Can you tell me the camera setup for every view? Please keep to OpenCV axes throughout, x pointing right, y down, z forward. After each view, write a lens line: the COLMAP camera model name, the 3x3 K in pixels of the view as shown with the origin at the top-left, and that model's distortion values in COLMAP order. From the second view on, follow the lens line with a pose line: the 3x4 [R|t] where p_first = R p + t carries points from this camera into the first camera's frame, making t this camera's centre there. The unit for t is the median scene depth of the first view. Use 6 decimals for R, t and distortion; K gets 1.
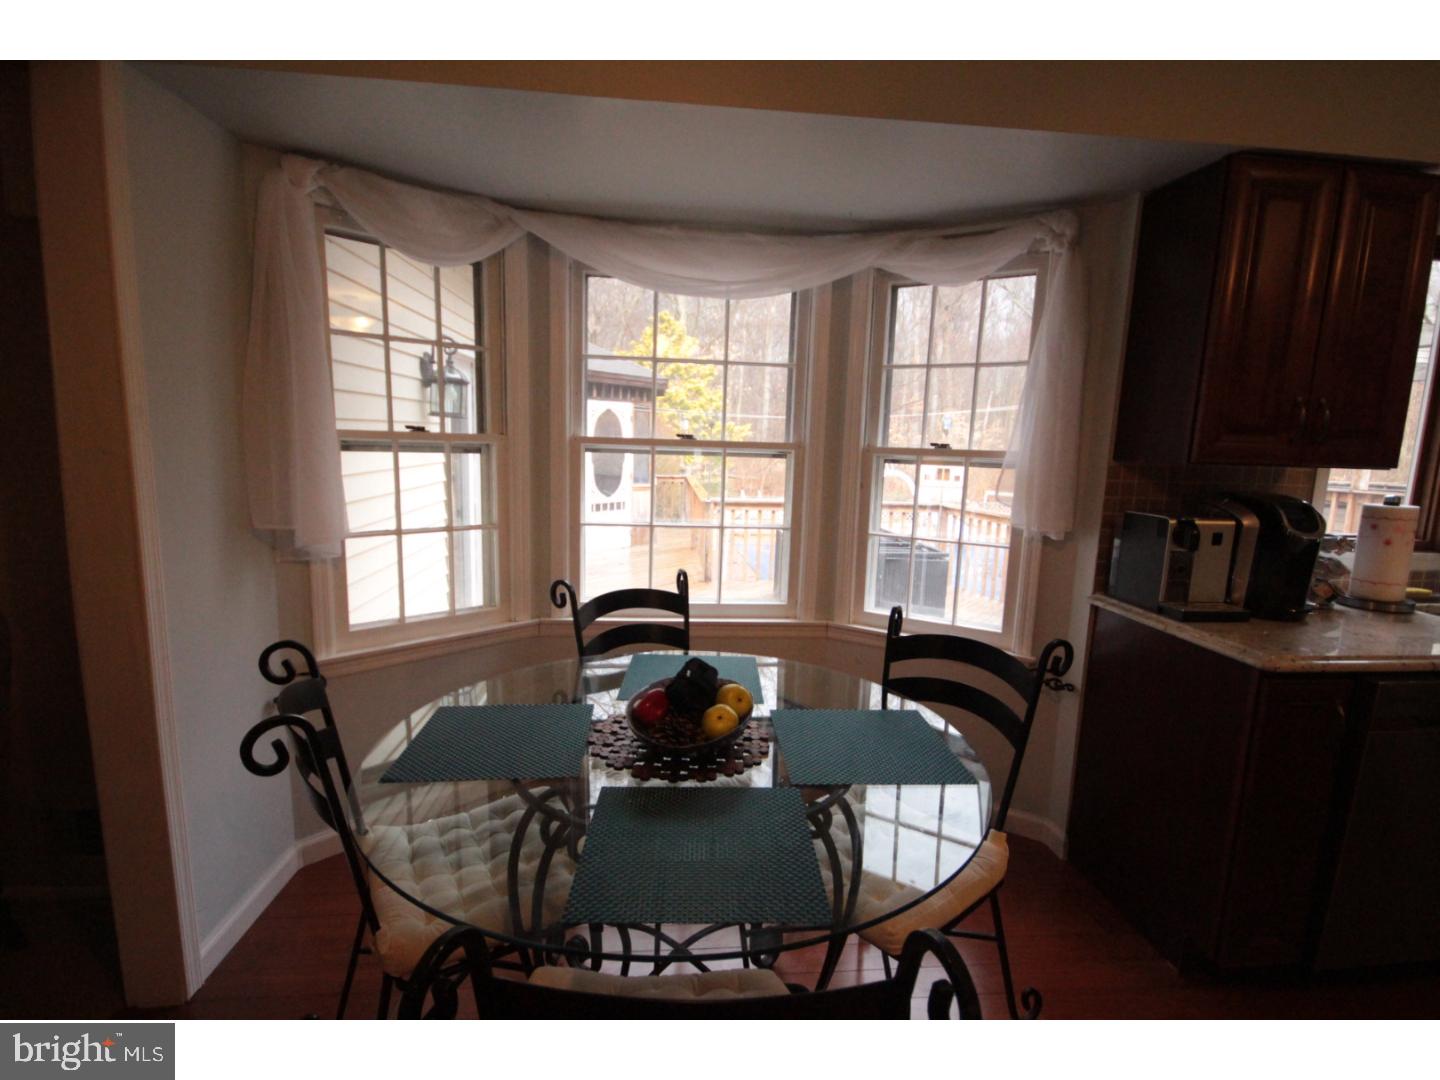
lens RADIAL K [[681.3, 0, 722.7], [0, 681.3, 548.5], [0, 0, 1]] dist [-0.001018, -0.000450]
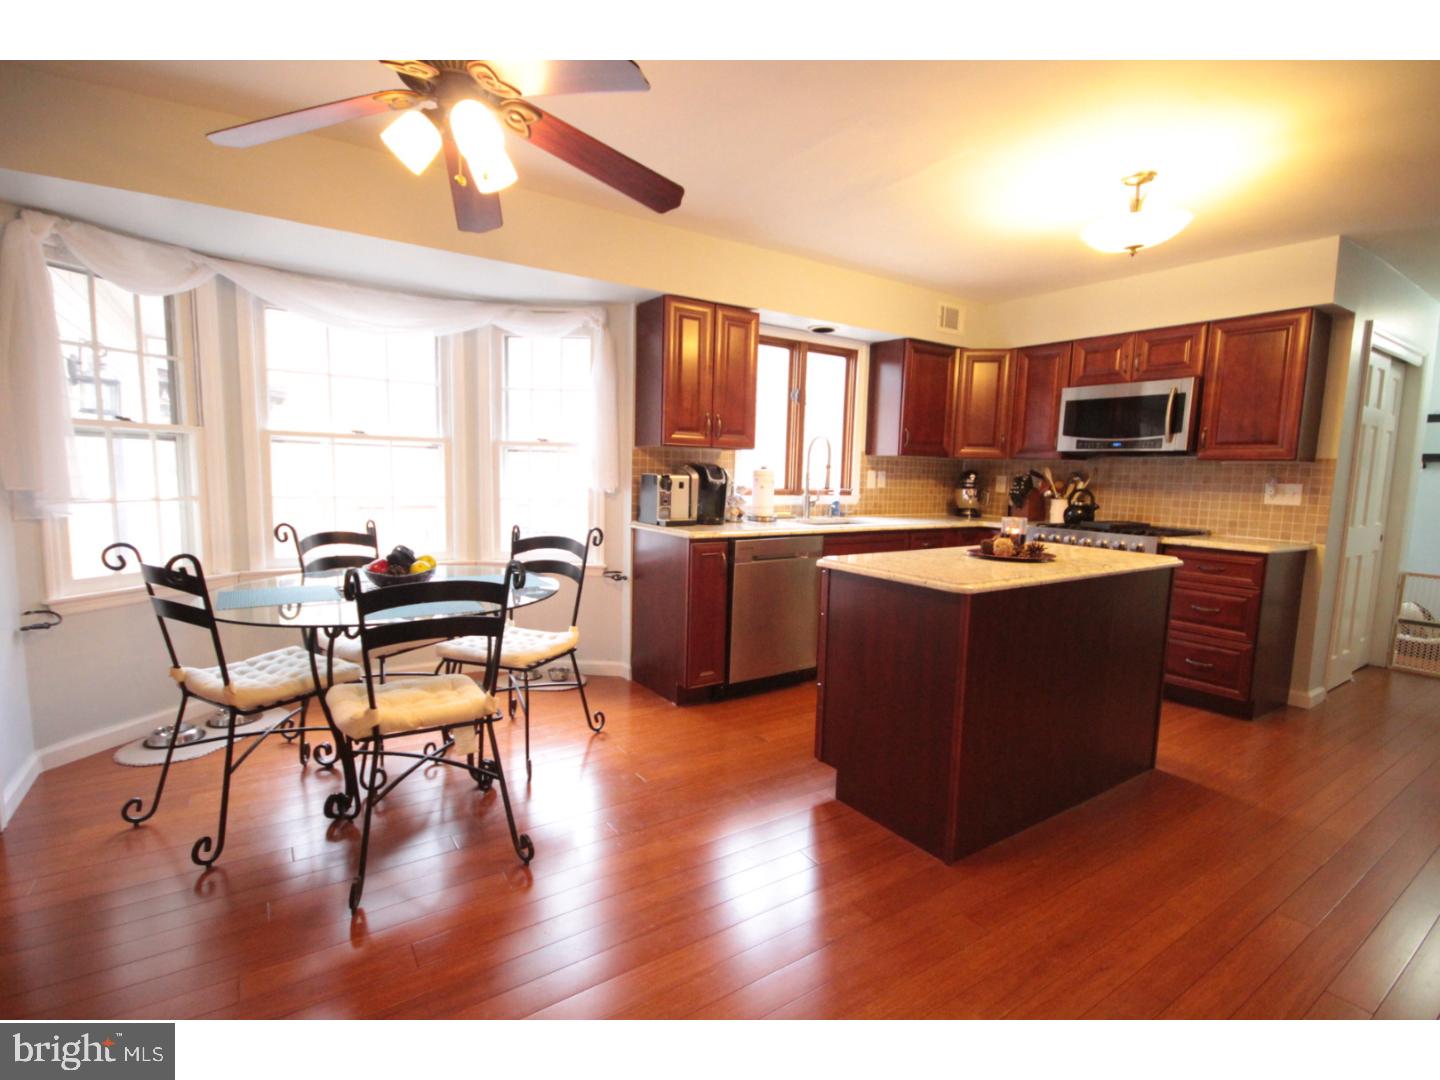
lens RADIAL K [[681.3, 0, 722.7], [0, 681.3, 548.5], [0, 0, 1]] dist [-0.001018, -0.000450]
pose [[0.874777, -0.063202, 0.480385, -0.109462], [0.075168, 0.997155, -0.005690, 0.169027], [-0.478659, 0.041087, 0.877039, -0.691186]]
